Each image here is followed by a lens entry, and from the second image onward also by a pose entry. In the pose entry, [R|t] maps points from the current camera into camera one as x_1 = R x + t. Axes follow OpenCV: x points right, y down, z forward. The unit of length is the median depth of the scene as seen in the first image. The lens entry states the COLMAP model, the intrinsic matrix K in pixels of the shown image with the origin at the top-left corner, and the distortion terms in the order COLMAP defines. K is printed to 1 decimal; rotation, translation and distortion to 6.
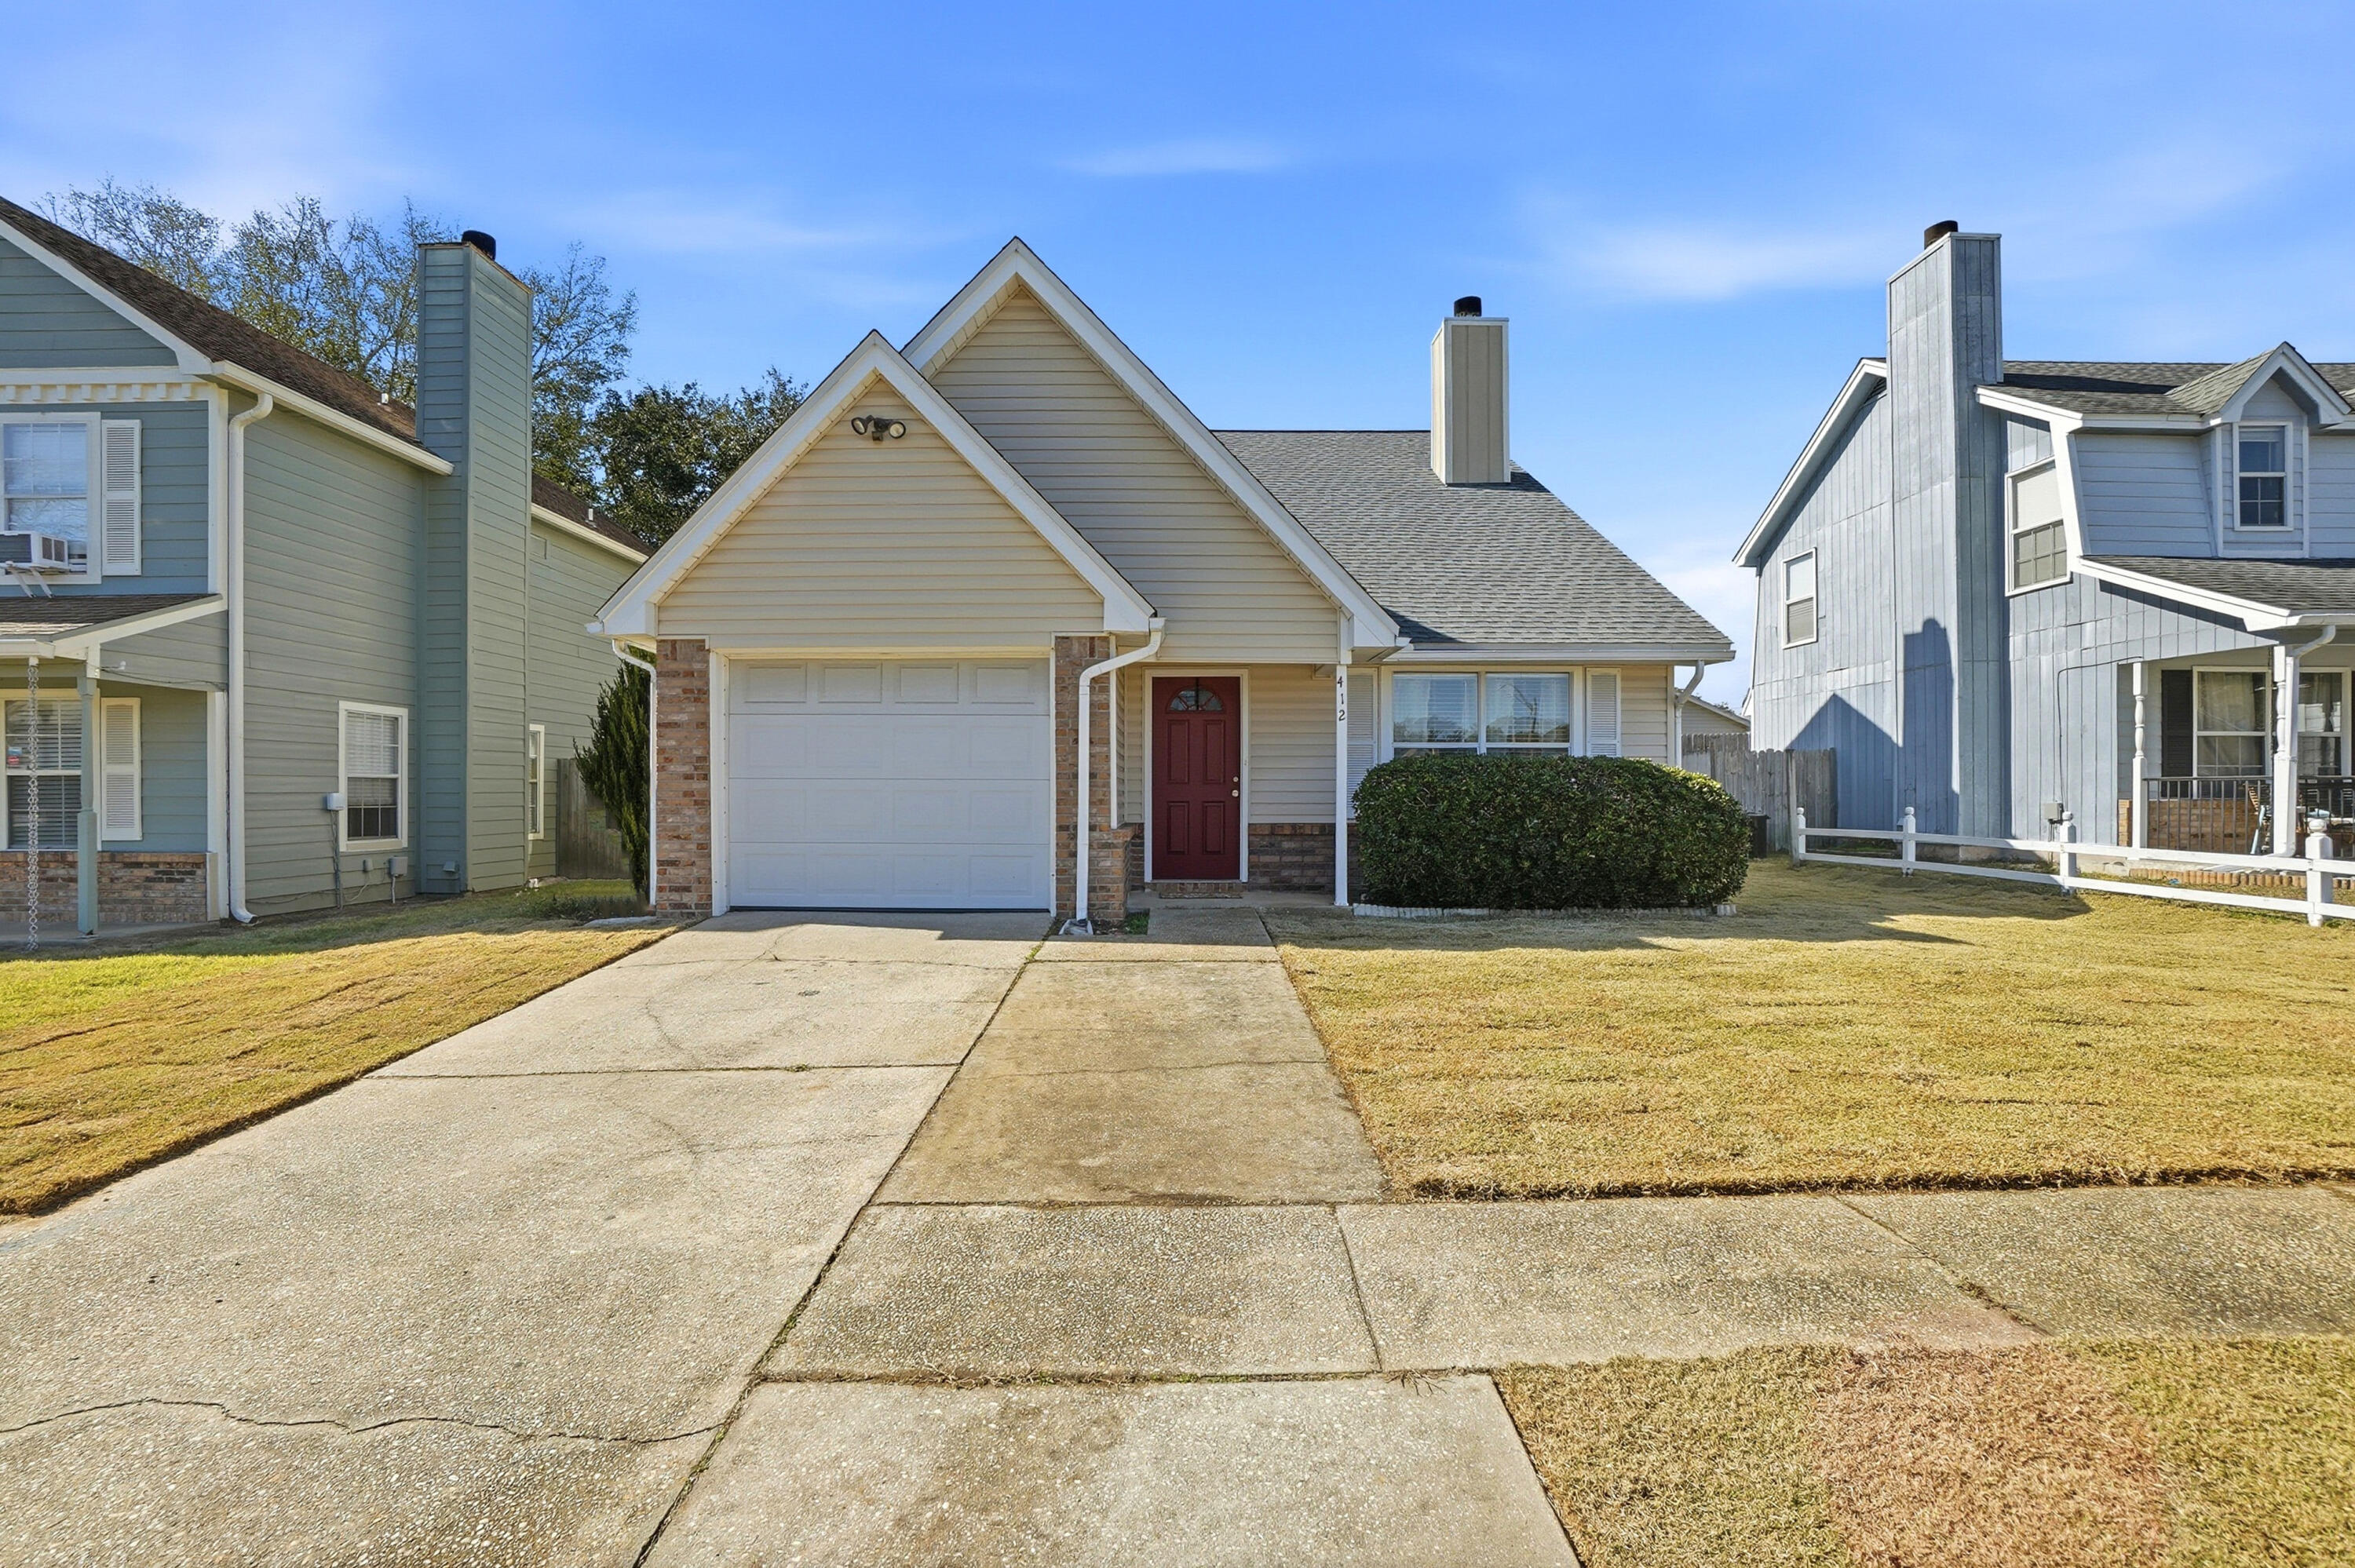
lens RADIAL K [[1075.1, 0, 1163.7], [0, 1075.1, 781.6], [0, 0, 1]] dist [-0.066399, 0.024024]
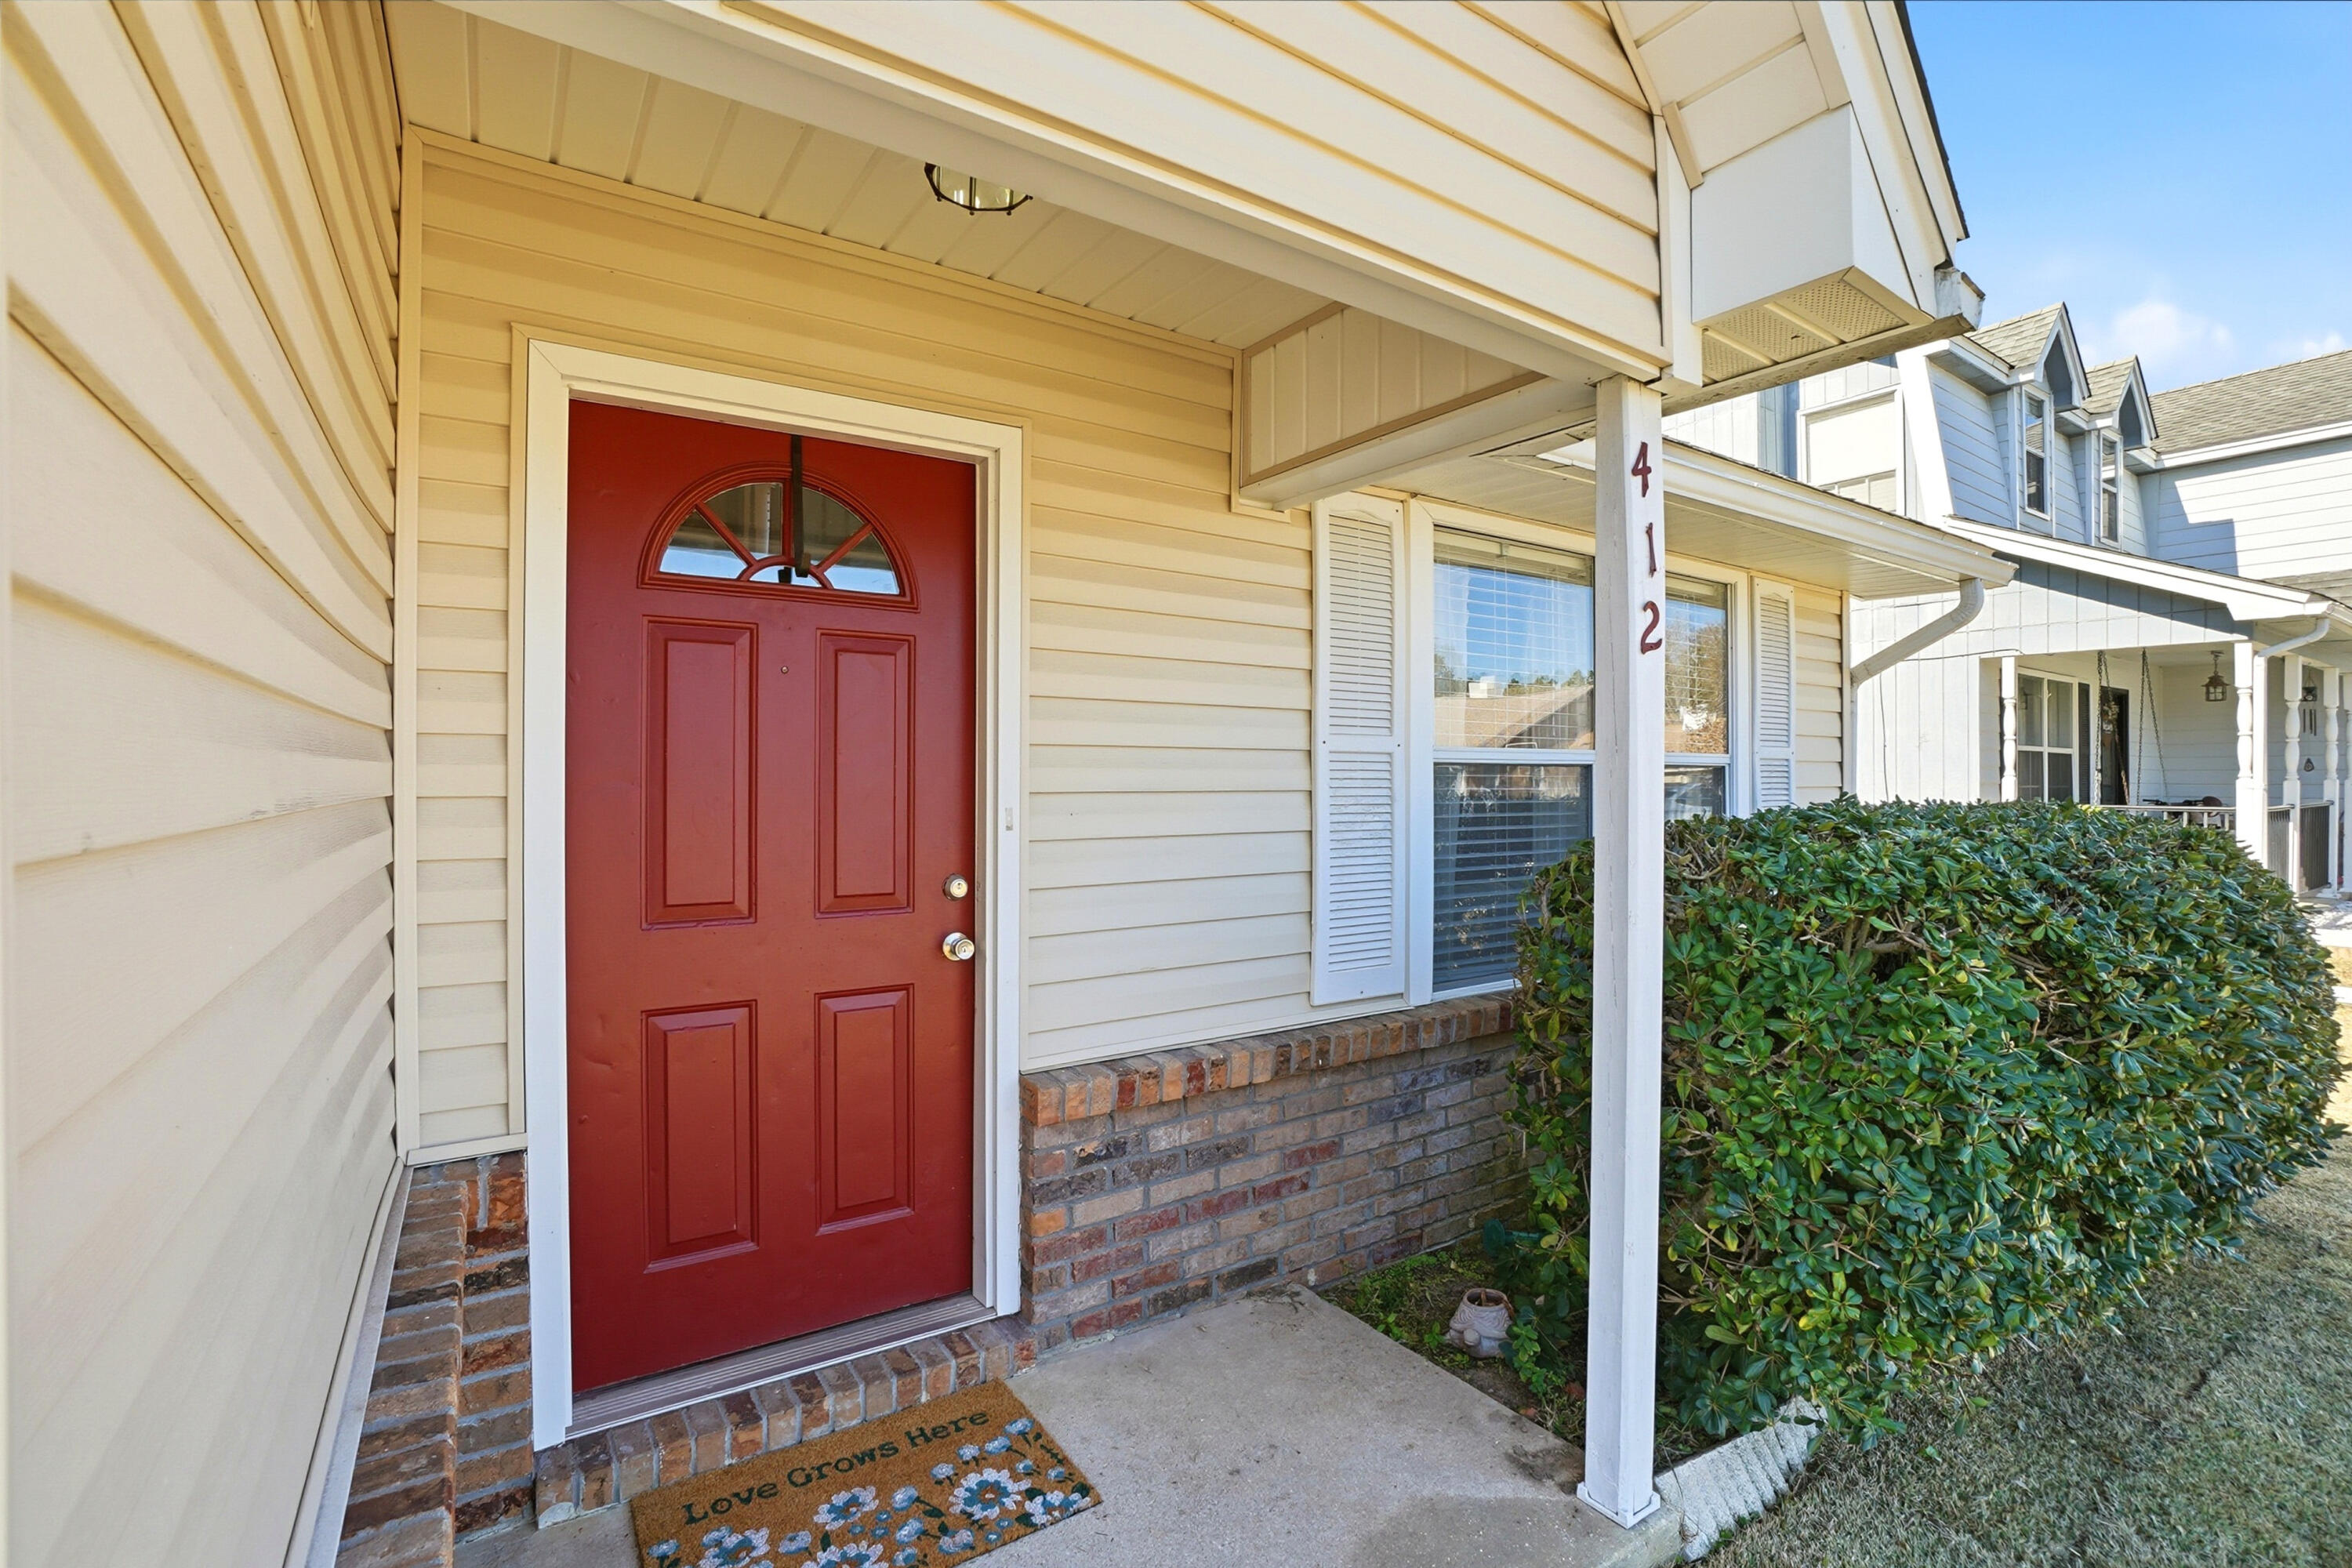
lens RADIAL K [[1073.9, 0, 1162.2], [0, 1073.9, 781.6], [0, 0, 1]] dist [-0.066399, 0.024024]
pose [[0.844667, 0.000634, 0.535292, -0.022534], [-0.009181, 0.999869, 0.013304, -0.029828], [-0.535214, -0.016152, 0.844562, 0.786437]]
